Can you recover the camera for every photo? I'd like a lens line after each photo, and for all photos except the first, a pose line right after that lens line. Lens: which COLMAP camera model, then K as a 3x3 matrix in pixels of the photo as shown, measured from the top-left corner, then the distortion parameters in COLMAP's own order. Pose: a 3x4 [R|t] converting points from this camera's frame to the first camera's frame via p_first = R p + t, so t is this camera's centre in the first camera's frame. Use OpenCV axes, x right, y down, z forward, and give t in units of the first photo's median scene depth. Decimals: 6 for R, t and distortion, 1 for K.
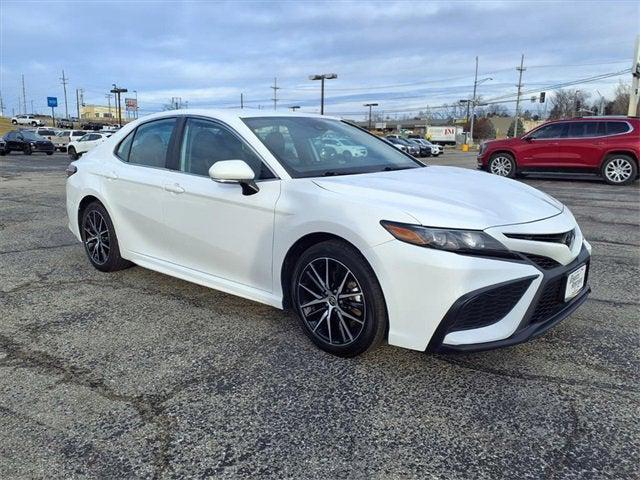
lens RADIAL K [[507.4, 0, 320.0], [0, 507.4, 240.0], [0, 0, 1]] dist [0.044456, -0.060931]
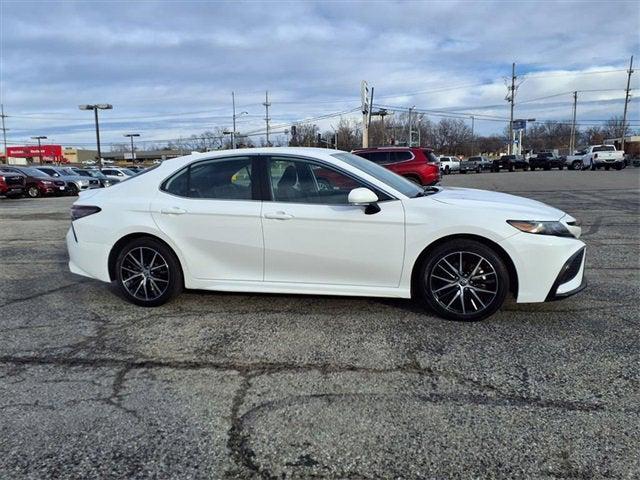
lens RADIAL K [[502.4, 0, 319.6], [0, 502.4, 251.1], [0, 0, 1]] dist [0.055396, -0.065315]
pose [[0.889904, -0.101735, 0.444657, -0.841136], [0.116669, 0.993151, -0.006264, -0.003765], [-0.440974, 0.057452, 0.895679, -0.067607]]
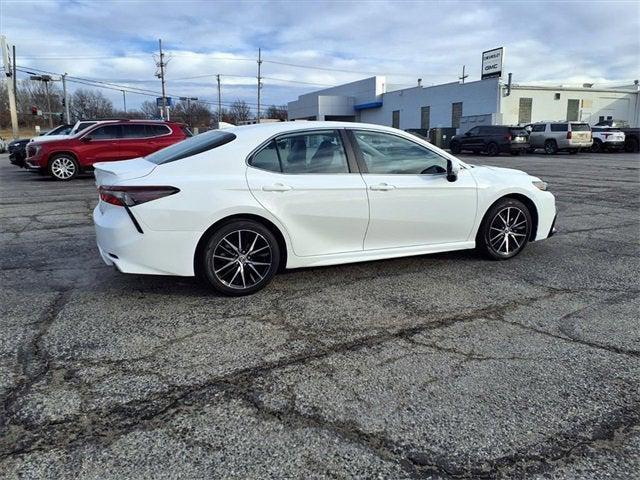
lens RADIAL K [[502.4, 0, 319.6], [0, 502.4, 251.1], [0, 0, 1]] dist [0.055396, -0.065315]
pose [[0.412290, -0.207380, 0.887136, -1.721106], [0.183962, 0.972641, 0.141874, -0.176857], [-0.892287, 0.104706, 0.439160, 0.723305]]
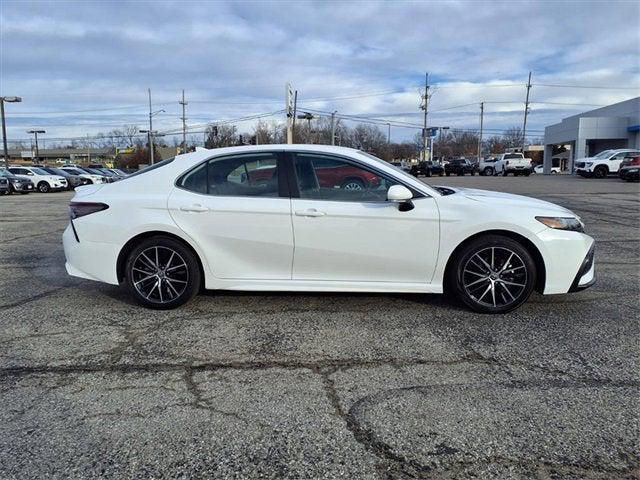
lens RADIAL K [[504.6, 0, 319.6], [0, 504.6, 256.8], [0, 0, 1]] dist [0.042461, -0.052210]
pose [[0.805497, -0.113848, 0.581561, -1.097368], [0.127330, 0.991701, 0.017777, -0.024592], [-0.578758, 0.059731, 0.813309, 0.089357]]
